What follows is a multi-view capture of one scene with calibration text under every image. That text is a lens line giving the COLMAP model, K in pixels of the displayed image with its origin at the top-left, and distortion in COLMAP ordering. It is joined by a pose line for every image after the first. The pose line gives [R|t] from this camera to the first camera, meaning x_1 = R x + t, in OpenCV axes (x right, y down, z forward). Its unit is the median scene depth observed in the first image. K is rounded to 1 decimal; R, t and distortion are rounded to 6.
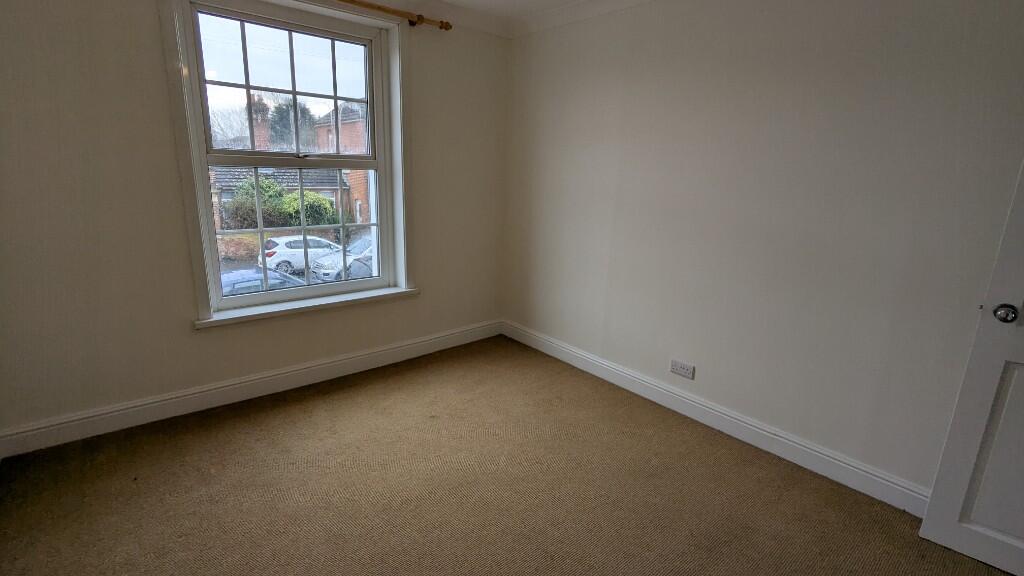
lens RADIAL K [[494.5, 0, 516.8], [0, 494.5, 288.5], [0, 0, 1]] dist [-0.005358, -0.000706]
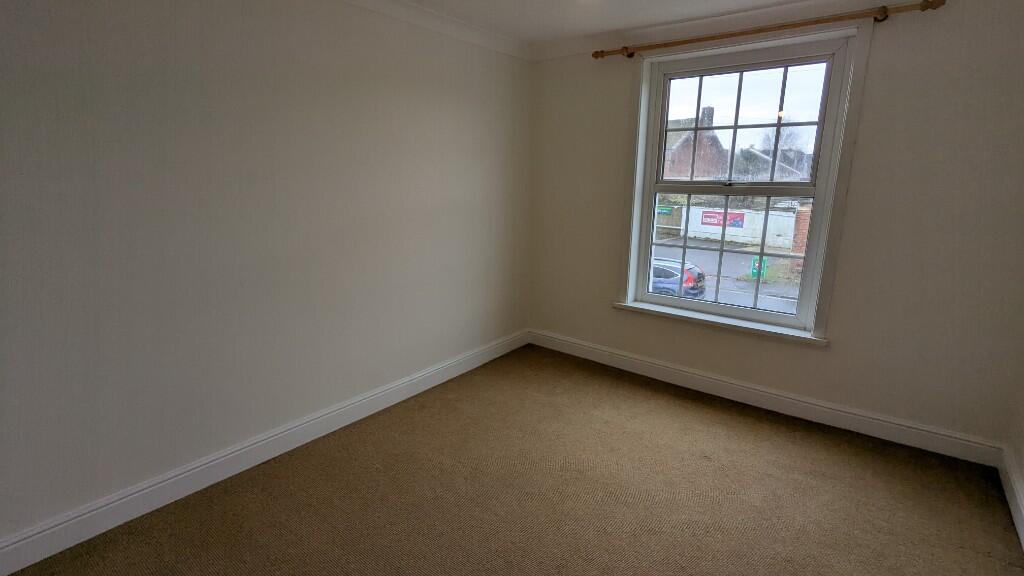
lens RADIAL K [[494.5, 0, 519.6], [0, 494.5, 288.9], [0, 0, 1]] dist [-0.005358, -0.000706]
pose [[0.167306, 0.171885, -0.970806, 0.577135], [-0.248662, 0.960208, 0.127154, -0.069160], [0.954031, 0.220129, 0.203390, 0.384539]]
